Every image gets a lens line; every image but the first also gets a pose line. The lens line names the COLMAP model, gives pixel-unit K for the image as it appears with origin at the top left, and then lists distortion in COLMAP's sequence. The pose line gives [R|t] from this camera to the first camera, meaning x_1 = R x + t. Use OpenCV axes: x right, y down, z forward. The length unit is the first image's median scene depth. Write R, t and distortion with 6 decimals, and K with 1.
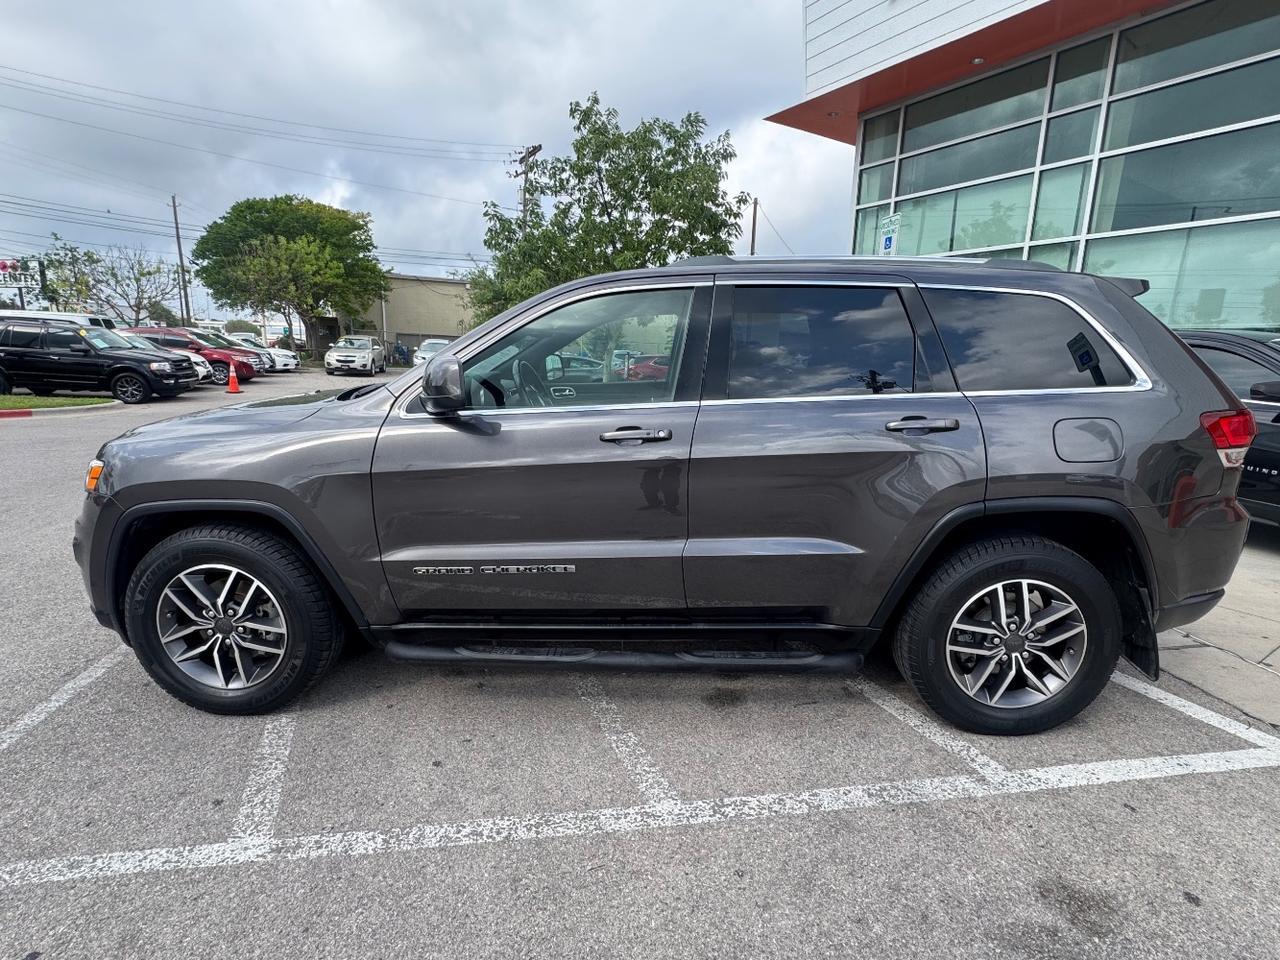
lens RADIAL K [[619.8, 0, 640.0], [0, 619.8, 481.8], [0, 0, 1]] dist [-0.001310, -0.000608]
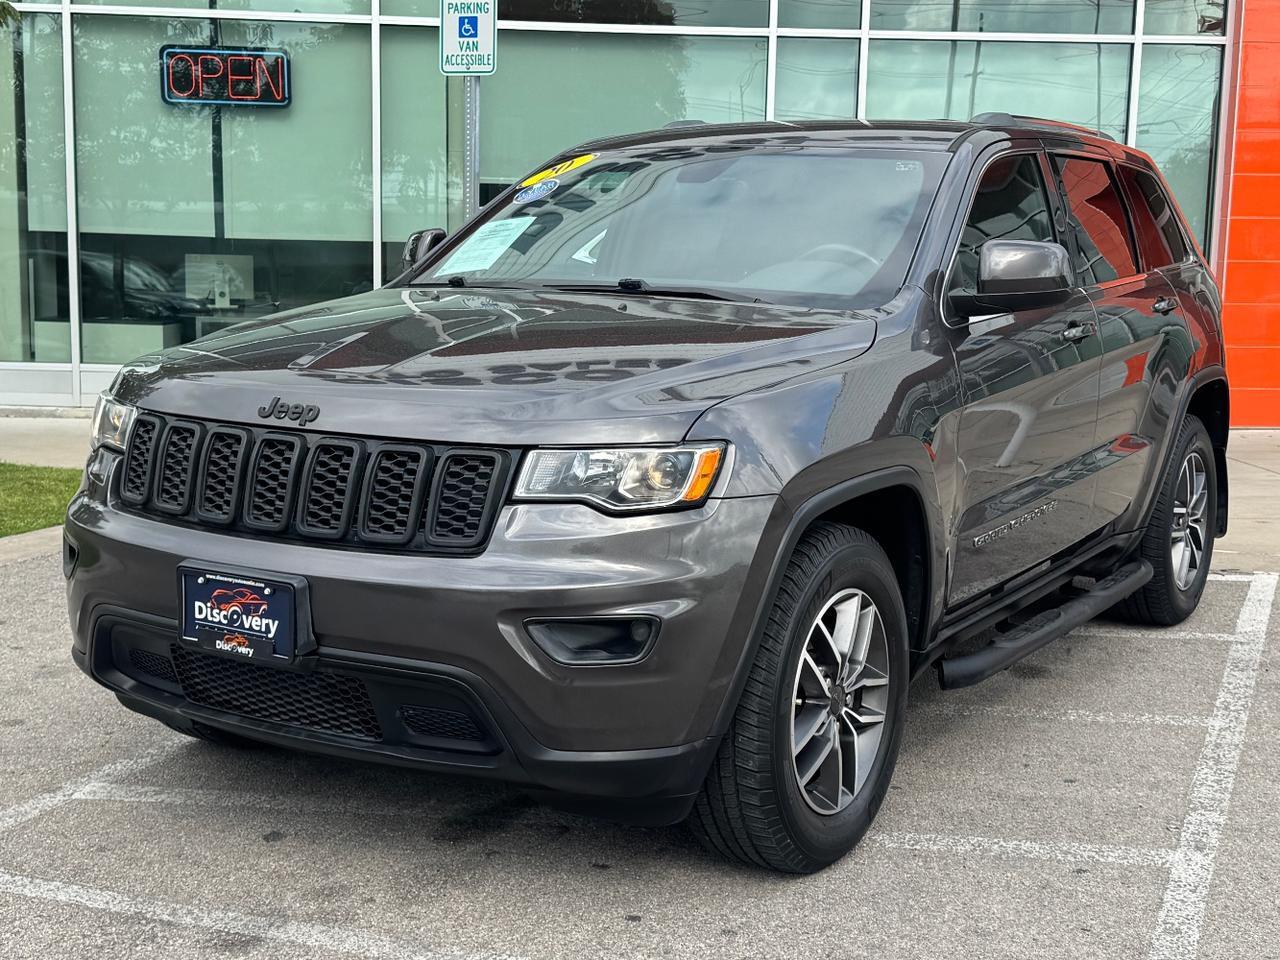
lens RADIAL K [[1693.5, 0, 626.4], [0, 1693.5, 495.2], [0, 0, 1]] dist [0.193429, -0.359783]
pose [[0.503905, -0.131812, 0.853642, -0.781190], [0.166107, 0.984629, 0.053985, -0.028014], [-0.847637, 0.114593, 0.518055, 0.115390]]
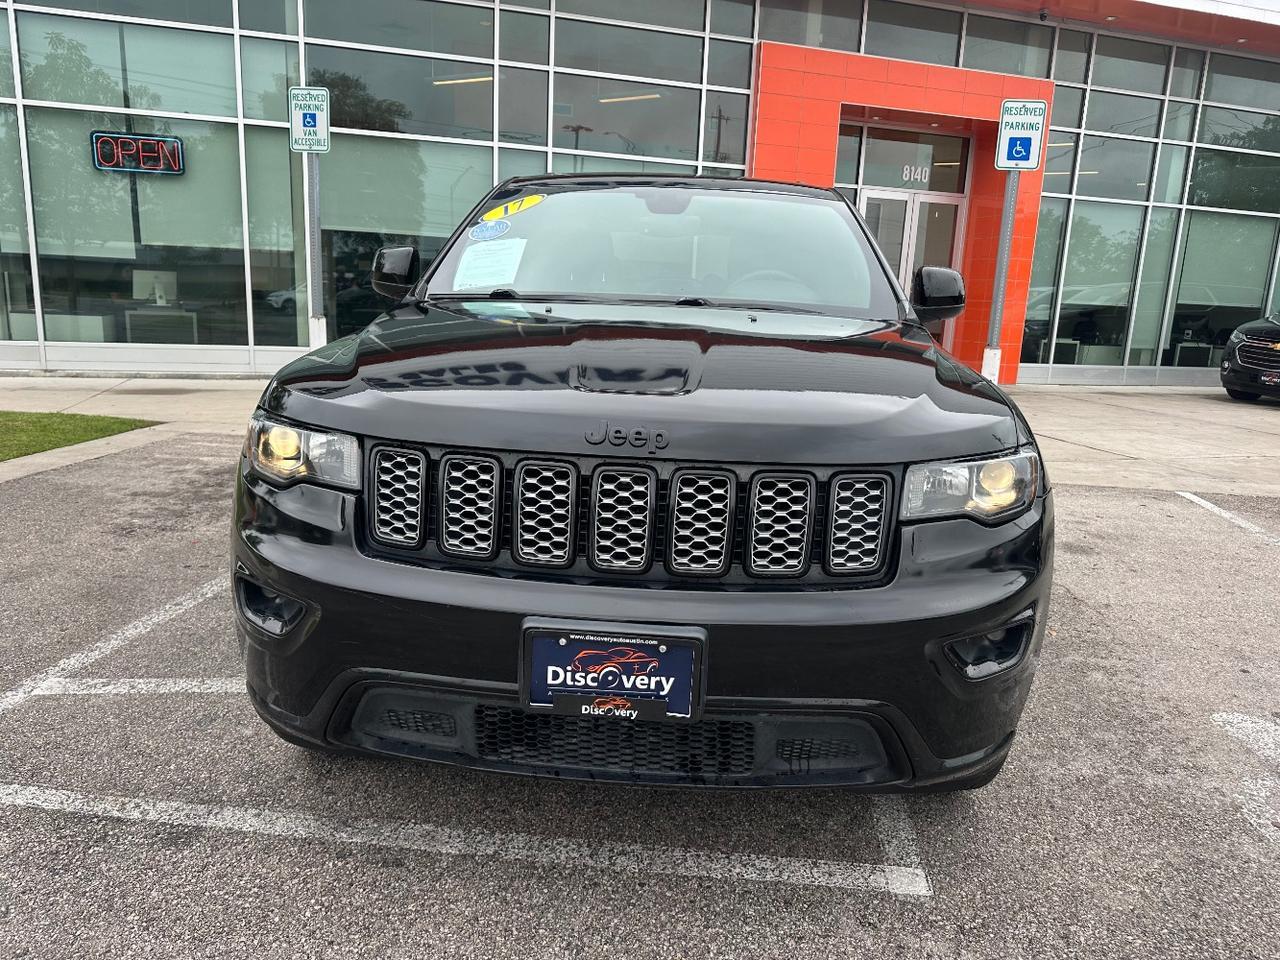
lens RADIAL K [[904.9, 0, 628.5], [0, 904.9, 490.2], [0, 0, 1]] dist [-0.002123, -0.001965]
pose [[0.272843, -0.217143, 0.937233, -0.648125], [0.158830, 0.970994, 0.178727, -0.041595], [-0.948857, 0.100096, 0.299418, 0.236712]]
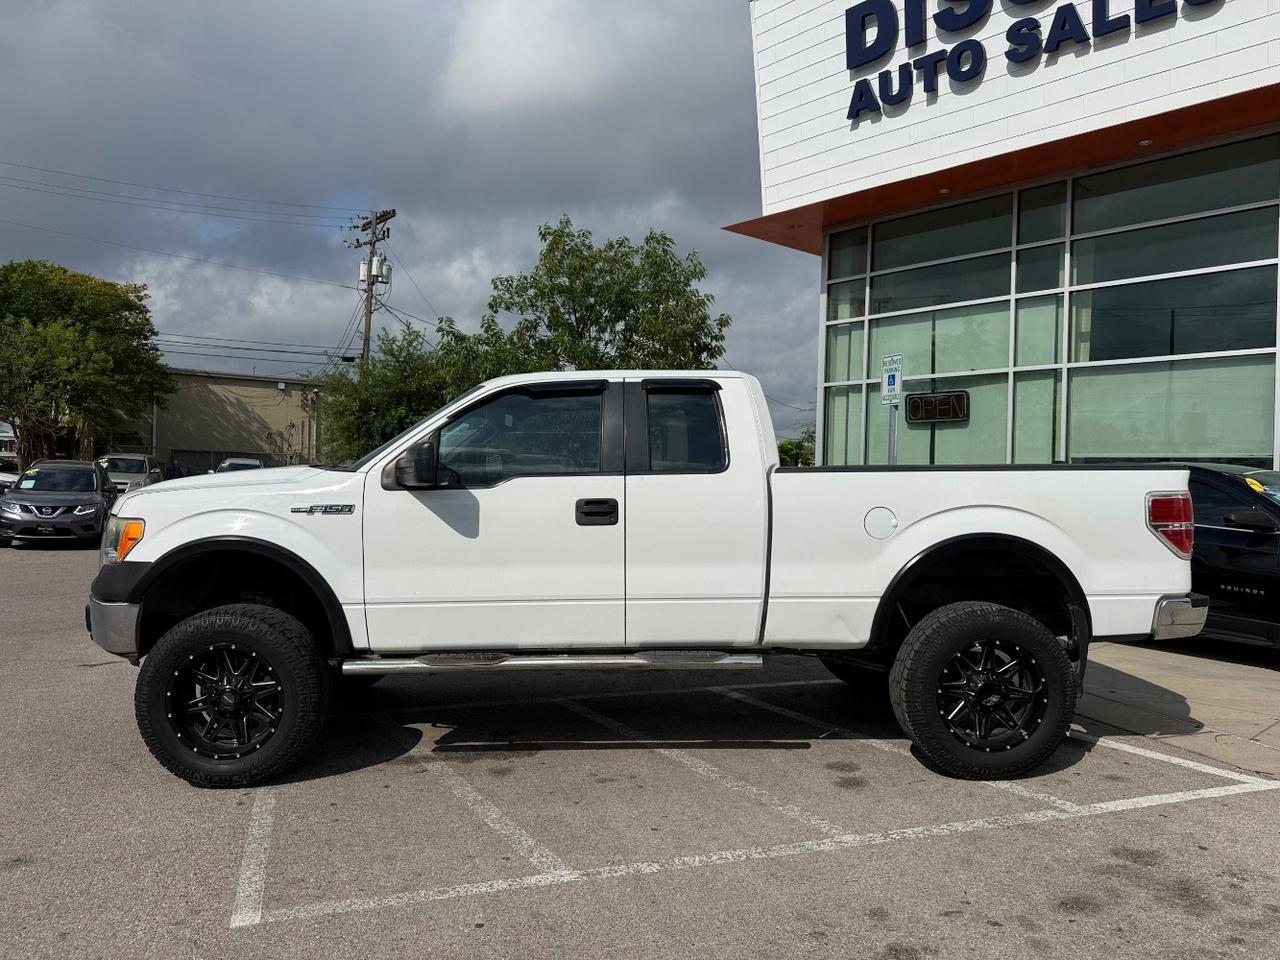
lens RADIAL K [[890.8, 0, 641.3], [0, 890.8, 476.4], [0, 0, 1]] dist [0.037872, -0.051150]
pose [[0.987039, -0.004394, 0.160418, -0.214350], [0.036383, 0.979723, -0.197026, 0.039929], [-0.156300, 0.200309, 0.967185, -0.286696]]
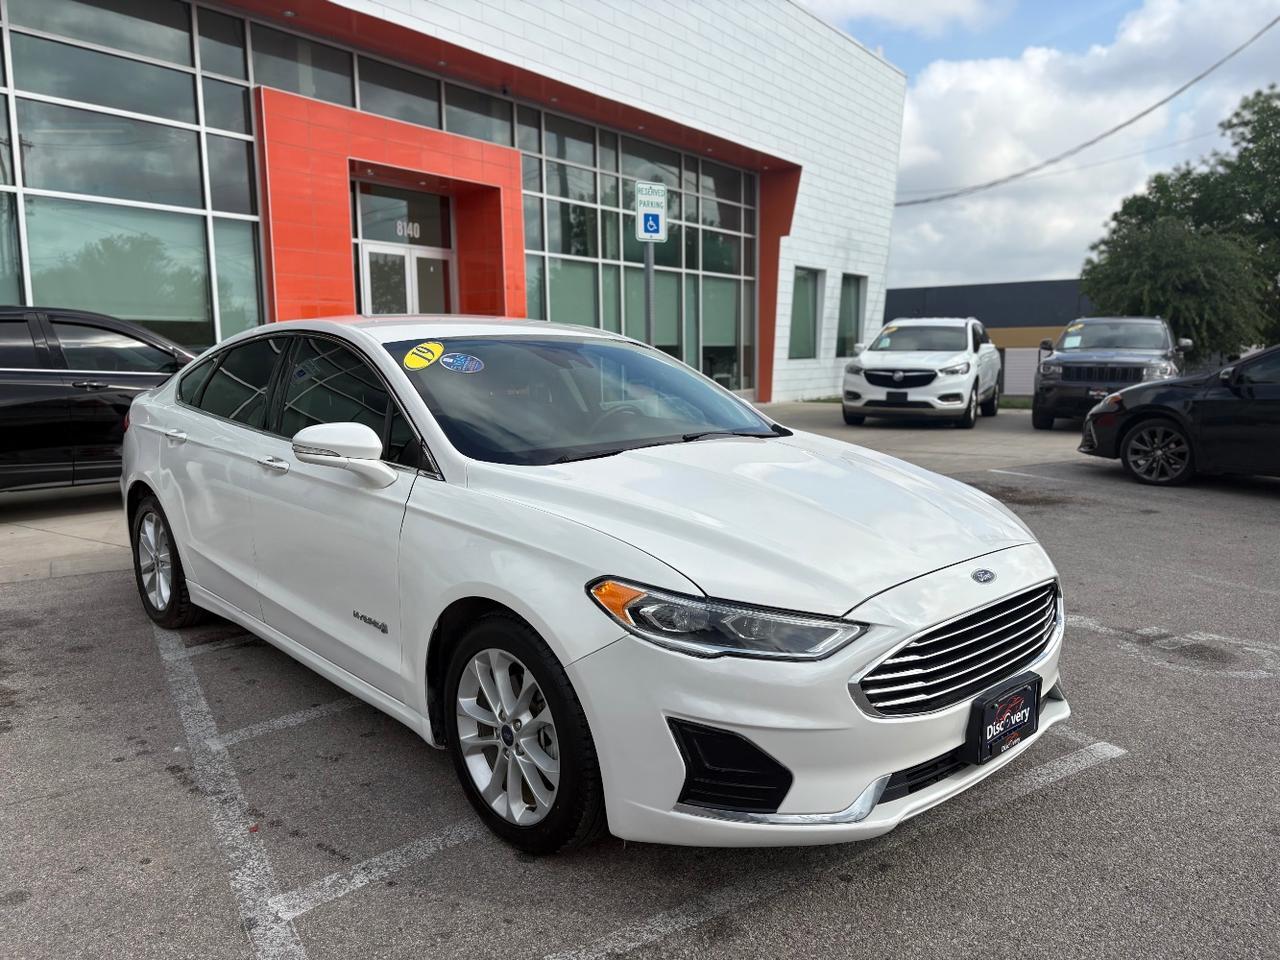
lens RADIAL K [[970.2, 0, 639.8], [0, 970.2, 478.8], [0, 0, 1]] dist [0.023273, -0.004829]
pose [[-0.383389, -0.137876, 0.913237, -0.700627], [0.189239, 0.956089, 0.223791, -0.128028], [-0.903992, 0.258619, -0.340463, 0.612775]]
